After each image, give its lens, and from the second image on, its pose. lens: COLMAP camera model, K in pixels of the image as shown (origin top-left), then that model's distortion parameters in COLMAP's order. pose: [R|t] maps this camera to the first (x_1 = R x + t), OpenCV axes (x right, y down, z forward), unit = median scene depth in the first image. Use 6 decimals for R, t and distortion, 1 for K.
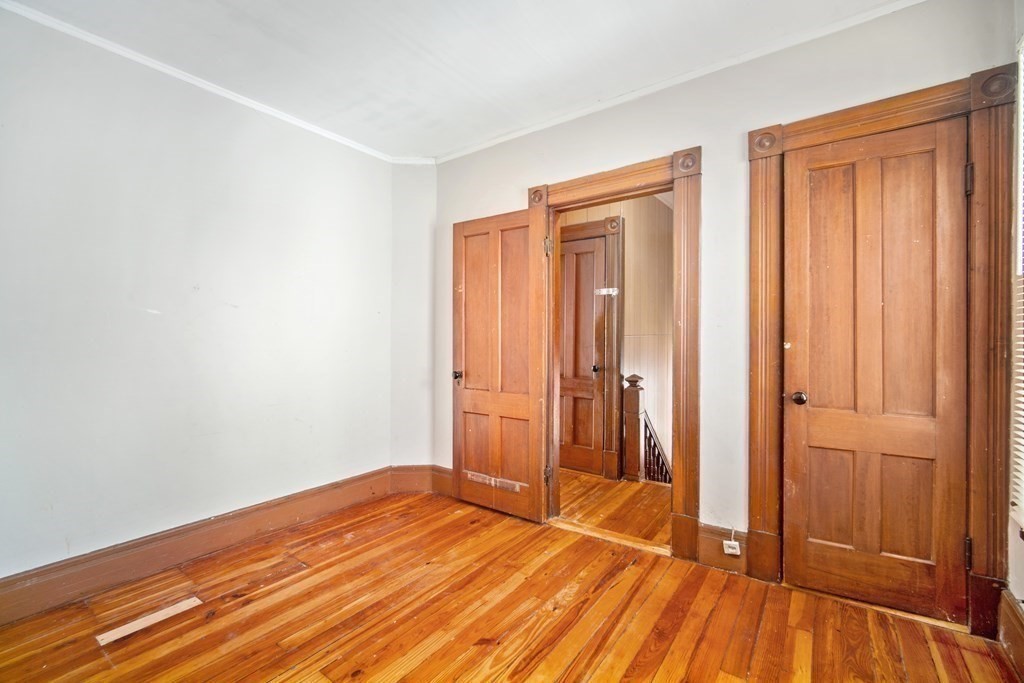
lens RADIAL K [[448.2, 0, 513.5], [0, 448.2, 343.8], [0, 0, 1]] dist [-0.002352, 0.001546]
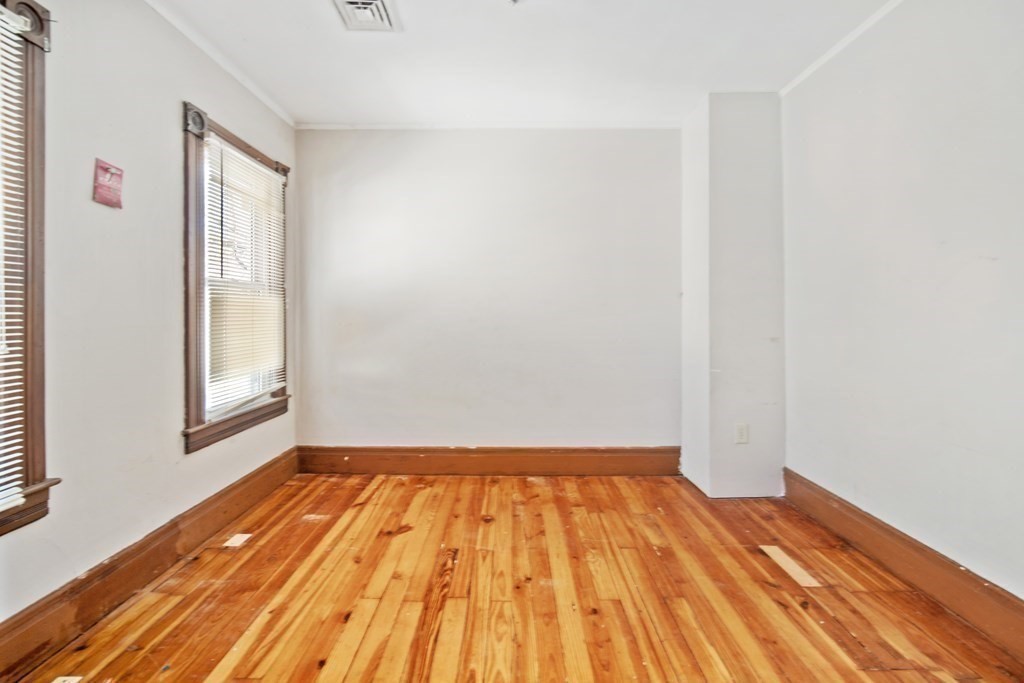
lens RADIAL K [[448.2, 0, 513.5], [0, 448.2, 343.8], [0, 0, 1]] dist [-0.002352, 0.001546]
pose [[-0.816908, 0.041363, -0.575283, 0.348565], [0.000115, 0.997437, 0.071553, -0.009140], [0.576768, 0.058386, -0.814819, 1.418478]]
